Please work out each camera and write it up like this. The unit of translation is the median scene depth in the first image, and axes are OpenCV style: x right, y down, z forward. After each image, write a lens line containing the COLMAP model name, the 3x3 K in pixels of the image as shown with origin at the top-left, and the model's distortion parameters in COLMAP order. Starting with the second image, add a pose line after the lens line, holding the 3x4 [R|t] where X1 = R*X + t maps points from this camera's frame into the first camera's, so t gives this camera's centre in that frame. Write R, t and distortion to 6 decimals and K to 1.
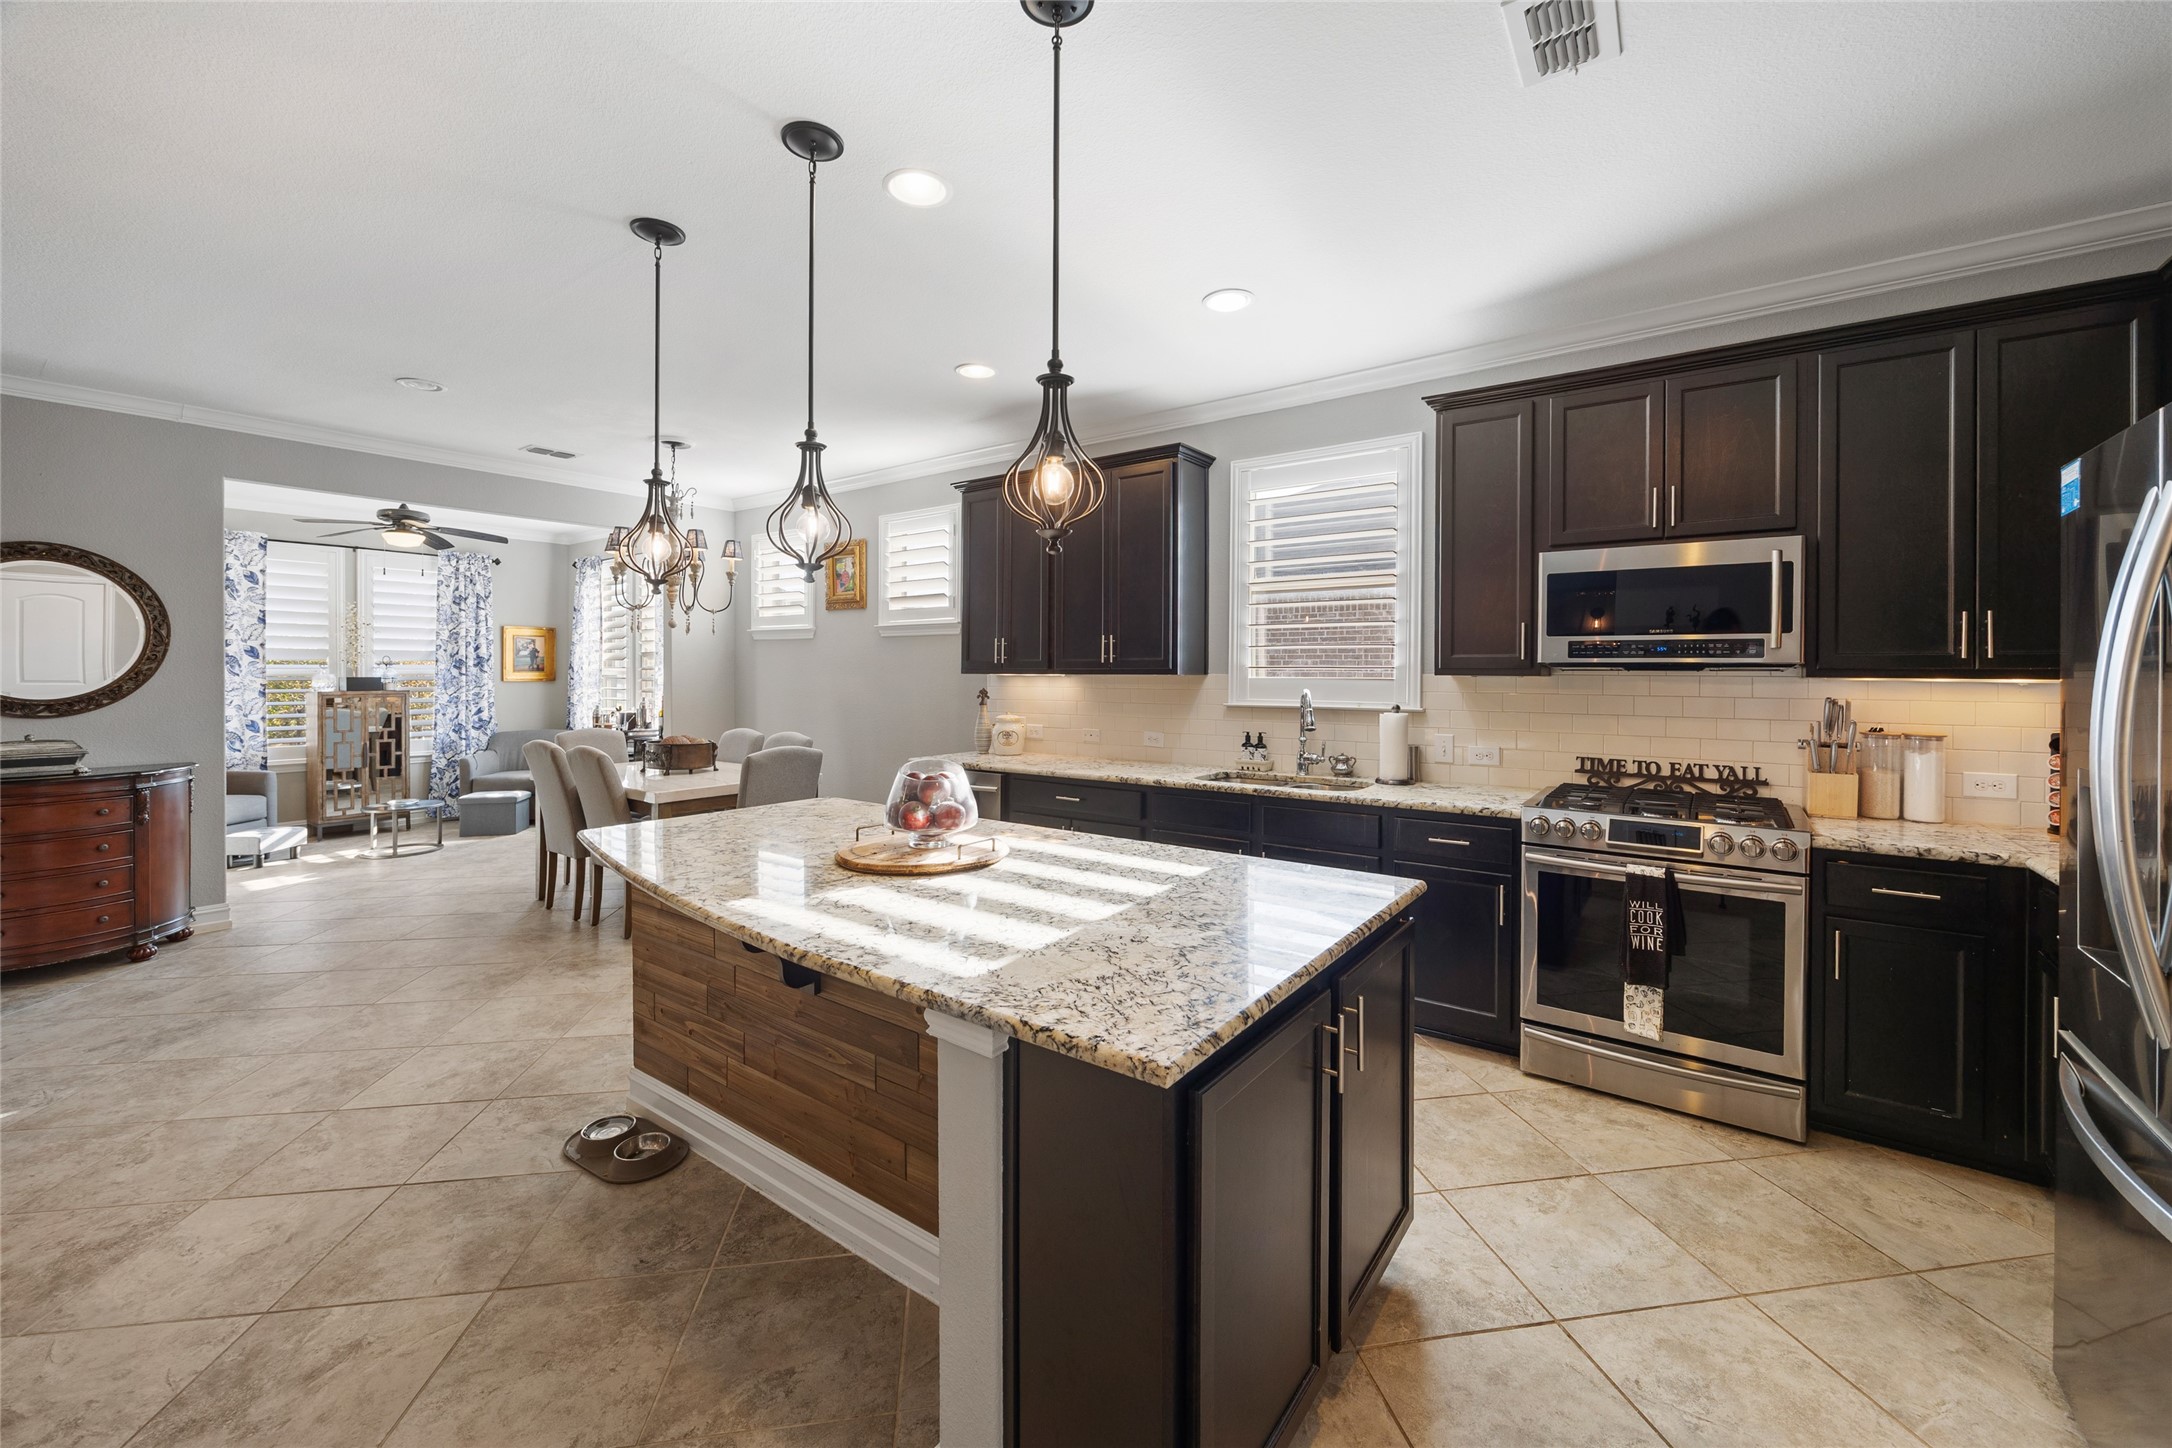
lens RADIAL K [[843.3, 0, 1090.2], [0, 843.3, 683.8], [0, 0, 1]] dist [-0.002658, 0.000055]
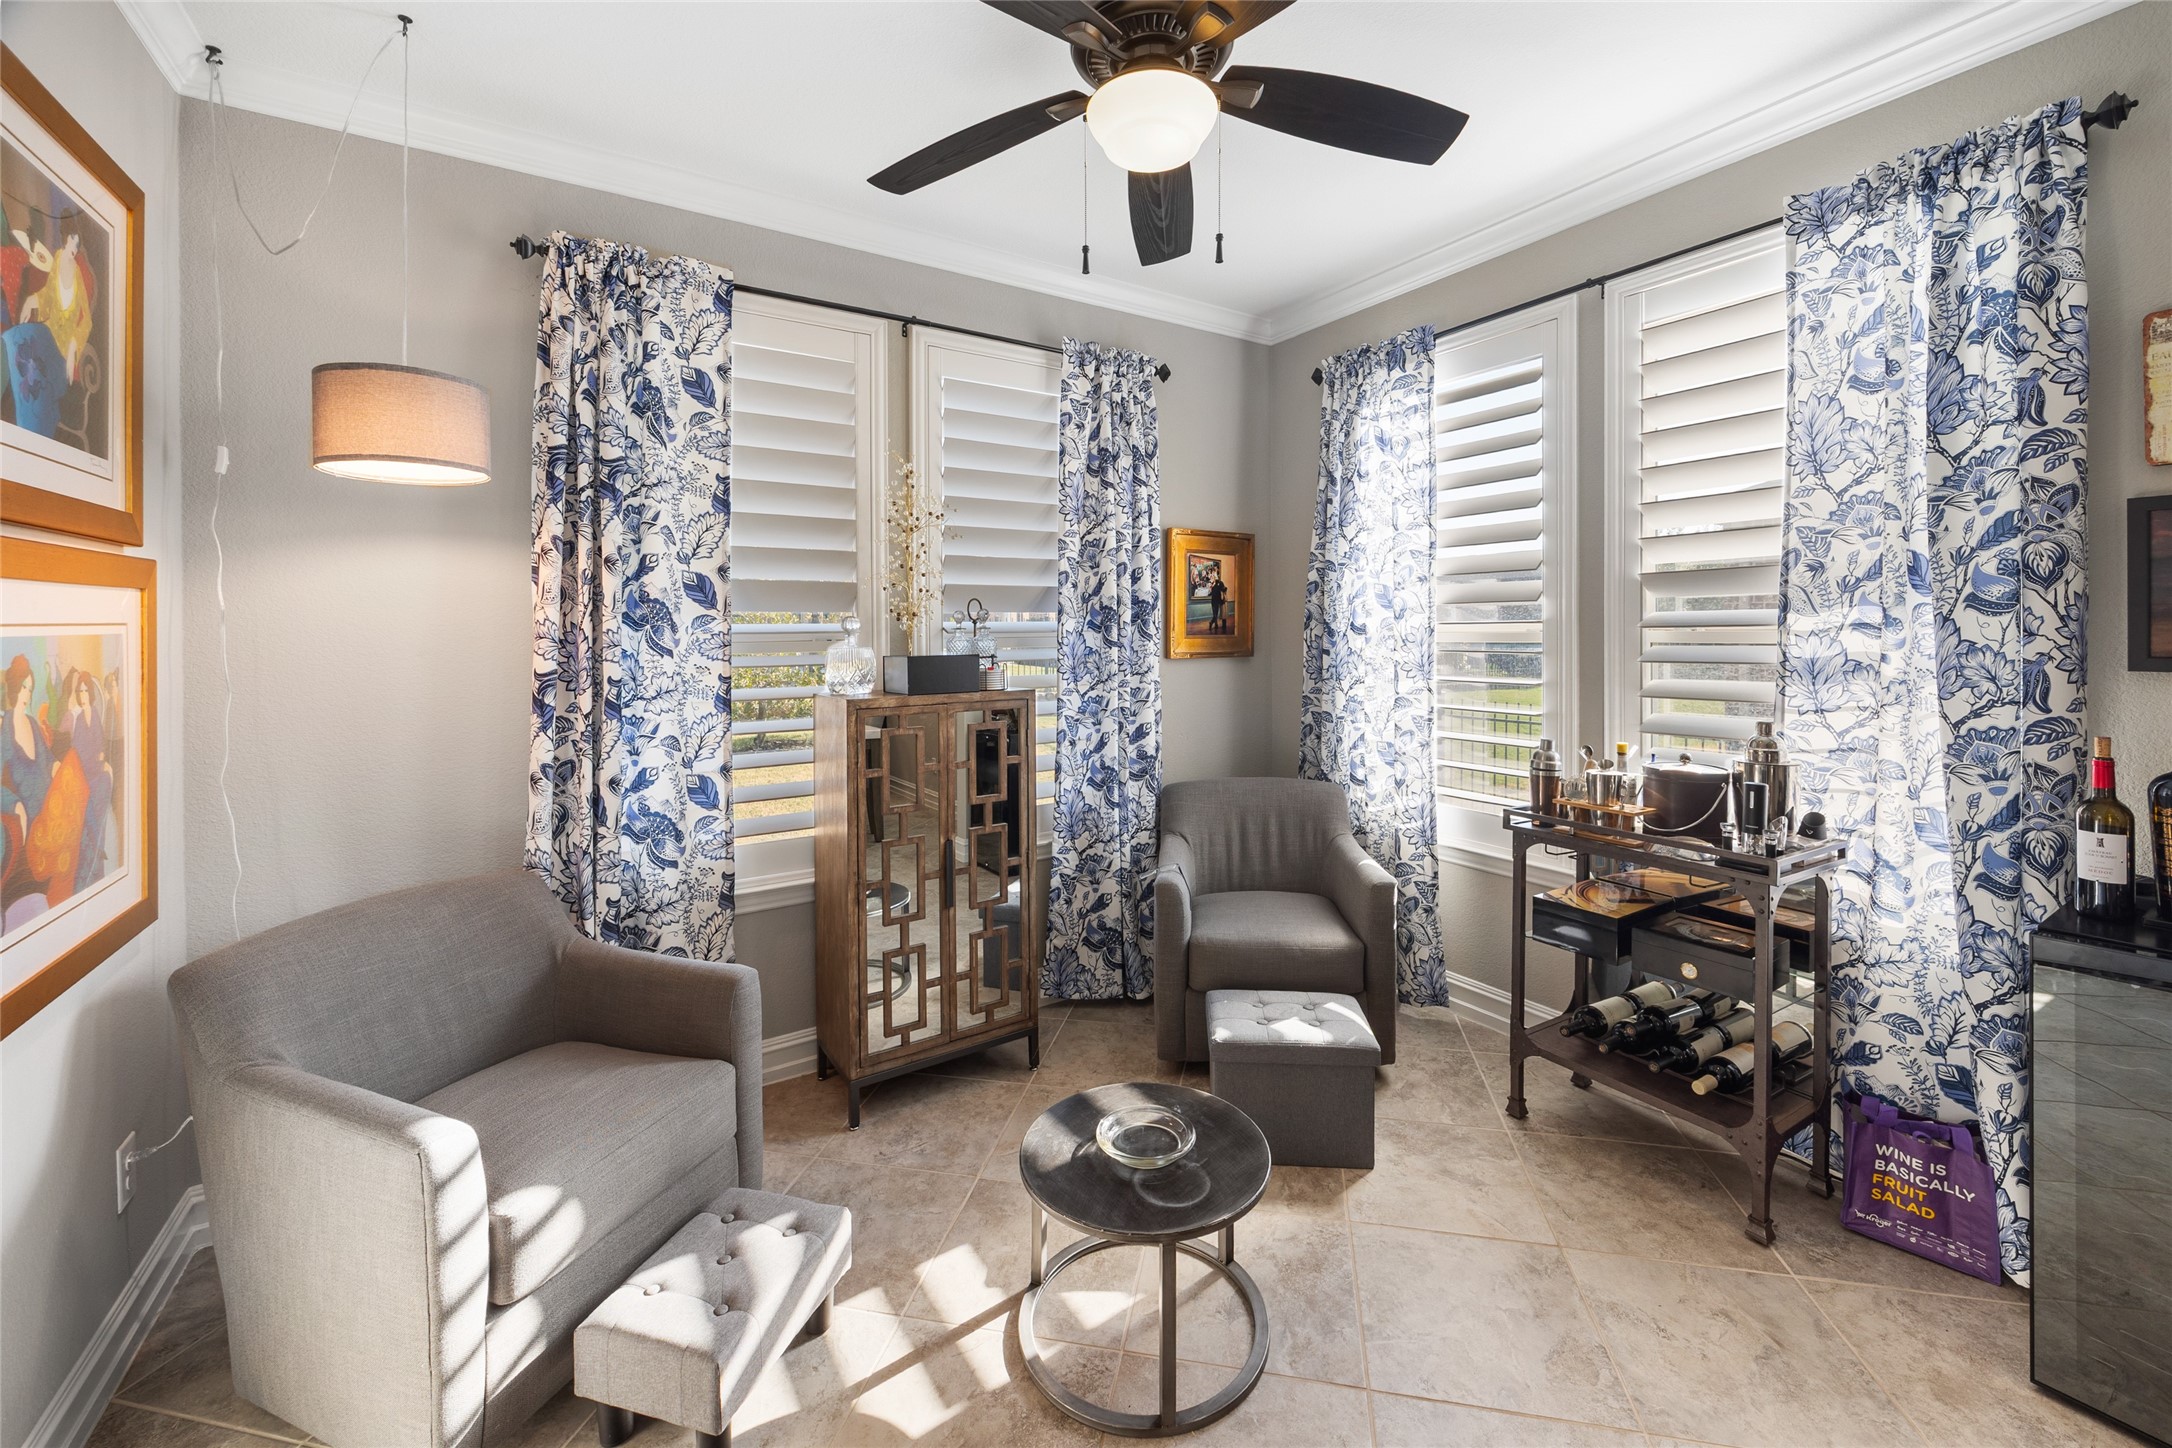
lens RADIAL K [[844.0, 0, 1096.2], [0, 844.0, 637.8], [0, 0, 1]] dist [-0.000229, 0.000032]
pose [[0.936198, -0.007360, -0.351396, -0.699216], [0.005466, 0.999965, -0.006380, -0.013349], [0.351430, 0.004052, 0.936205, 0.709313]]
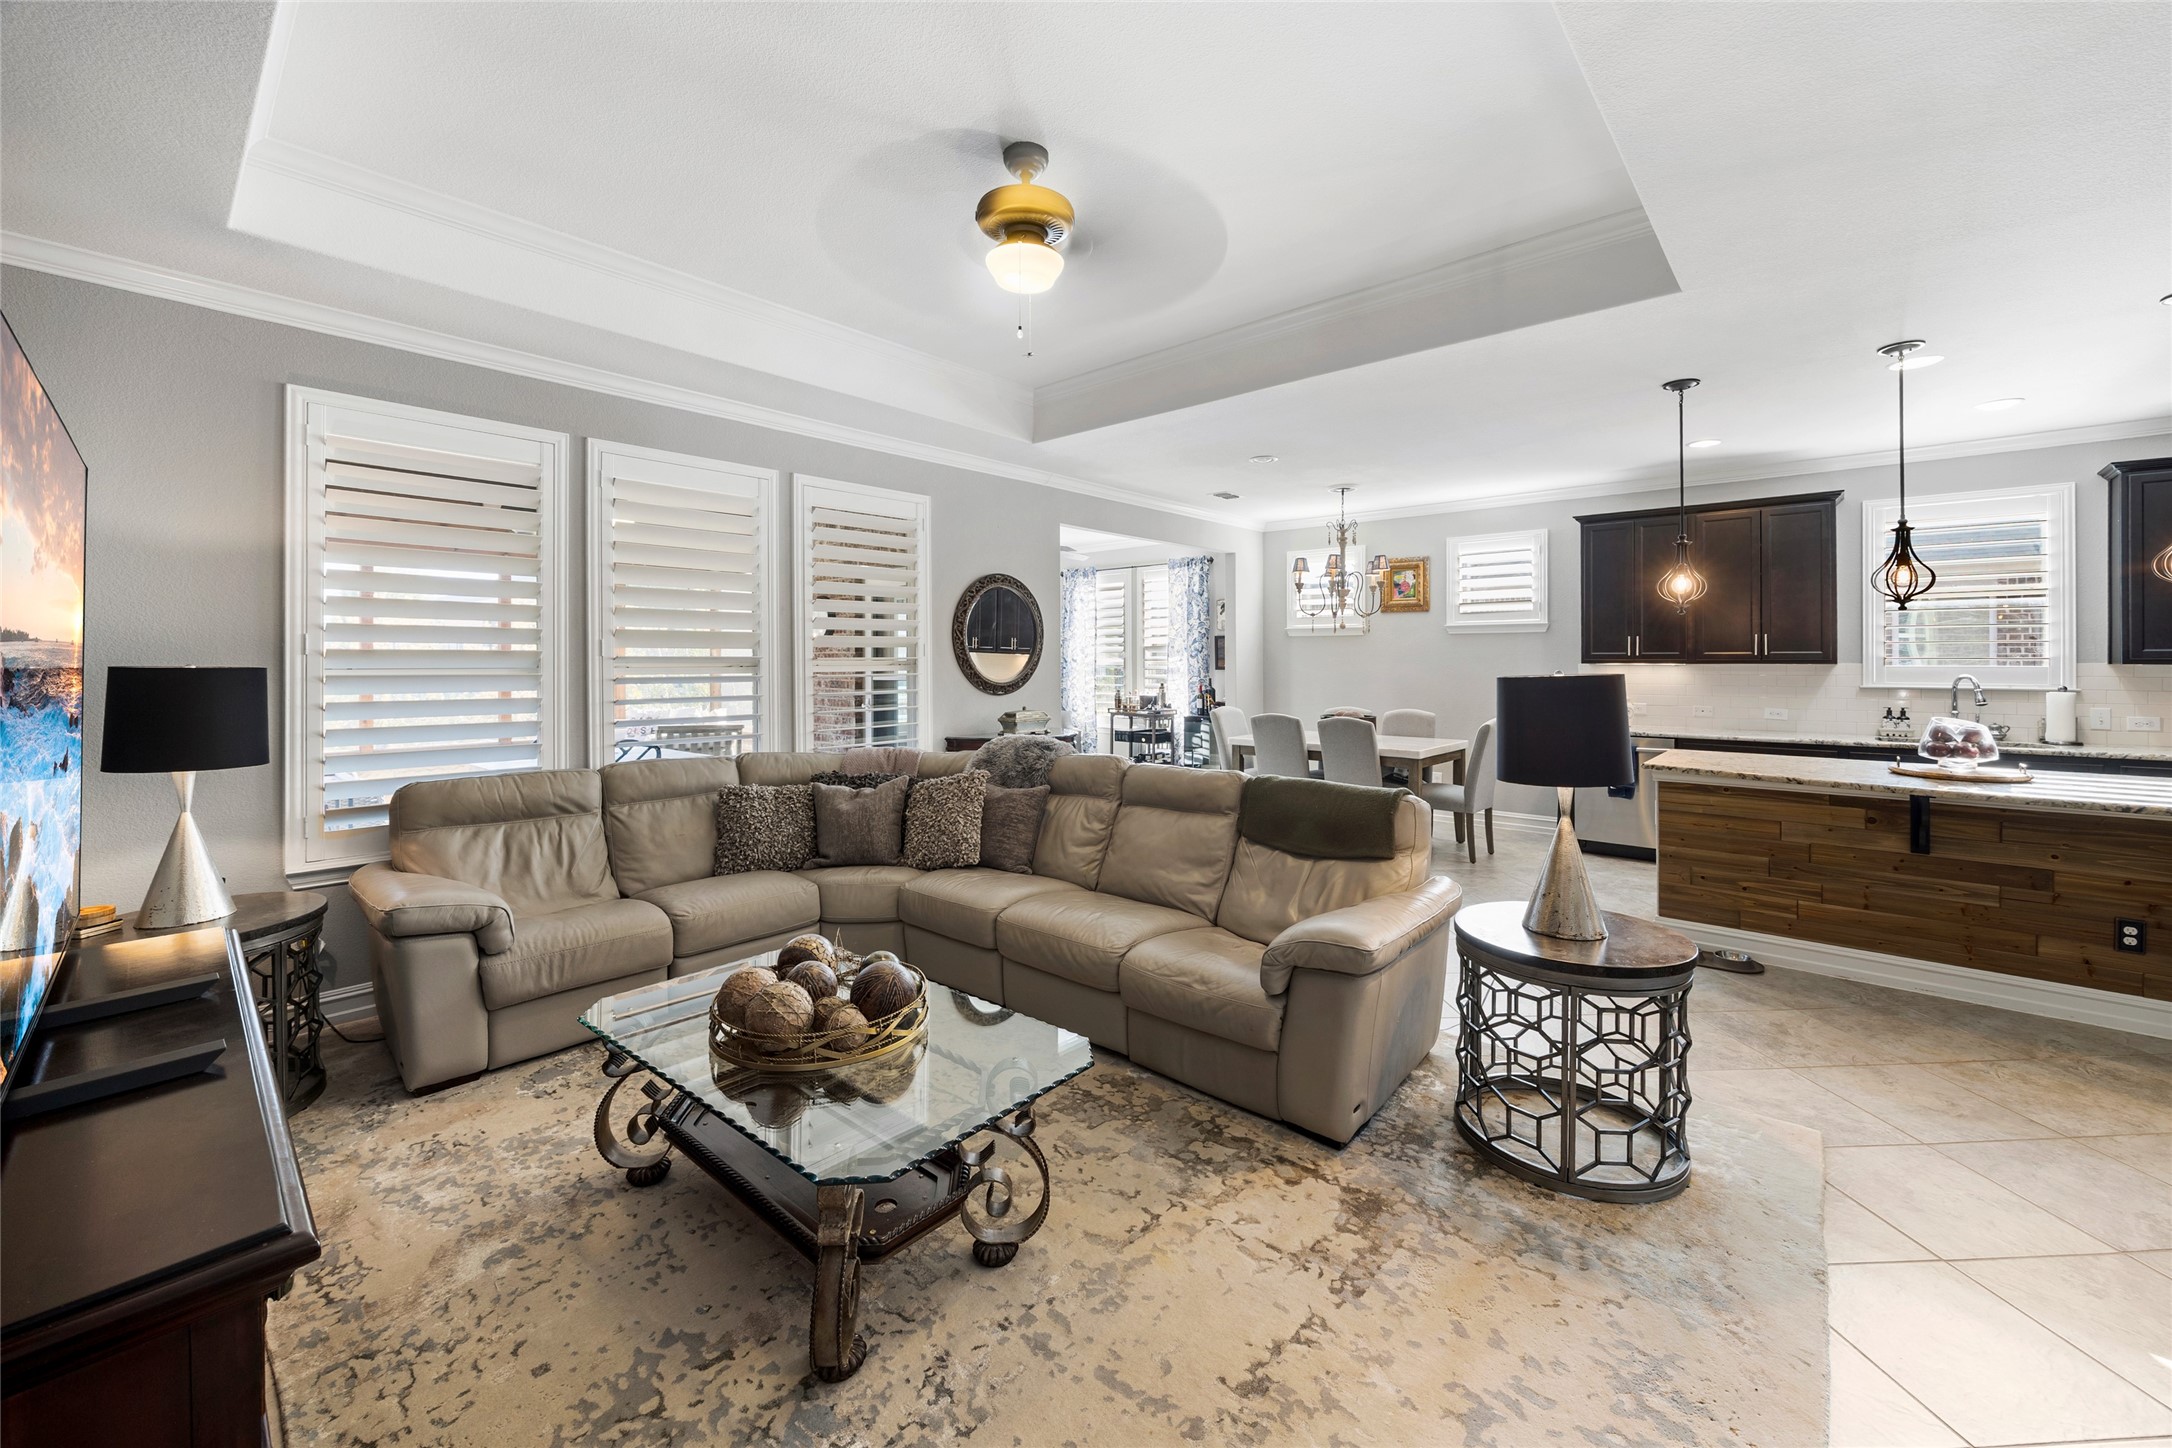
lens RADIAL K [[843.3, 0, 1090.2], [0, 843.3, 683.8], [0, 0, 1]] dist [-0.002658, 0.000055]
pose [[0.996788, -0.000074, -0.080091, -0.582607], [0.001197, 0.999902, 0.013975, -0.000129], [0.080082, -0.014026, 0.996690, -0.253667]]
